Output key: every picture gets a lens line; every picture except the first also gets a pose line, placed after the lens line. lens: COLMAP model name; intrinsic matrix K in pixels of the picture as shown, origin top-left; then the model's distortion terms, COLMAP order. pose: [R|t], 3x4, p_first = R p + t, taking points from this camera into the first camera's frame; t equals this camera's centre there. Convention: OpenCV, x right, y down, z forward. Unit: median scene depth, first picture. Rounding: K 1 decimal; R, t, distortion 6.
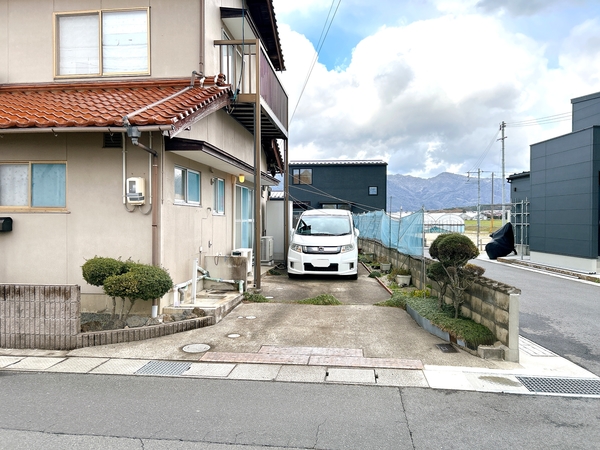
lens RADIAL K [[448.4, 0, 300.4], [0, 448.4, 225.8], [0, 0, 1]] dist [0.054991, -0.045104]
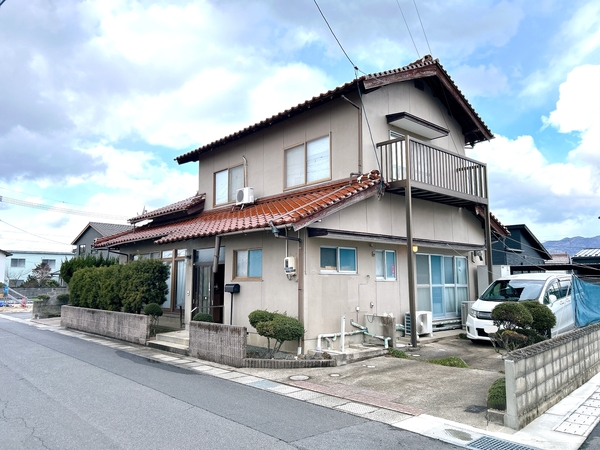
lens RADIAL K [[448.4, 0, 297.6], [0, 448.4, 221.1], [0, 0, 1]] dist [0.054991, -0.045104]
pose [[0.759184, -0.089885, -0.644639, 0.599775], [-0.006257, 0.989365, -0.145321, -0.008602], [0.650846, 0.114359, 0.750548, -0.103663]]
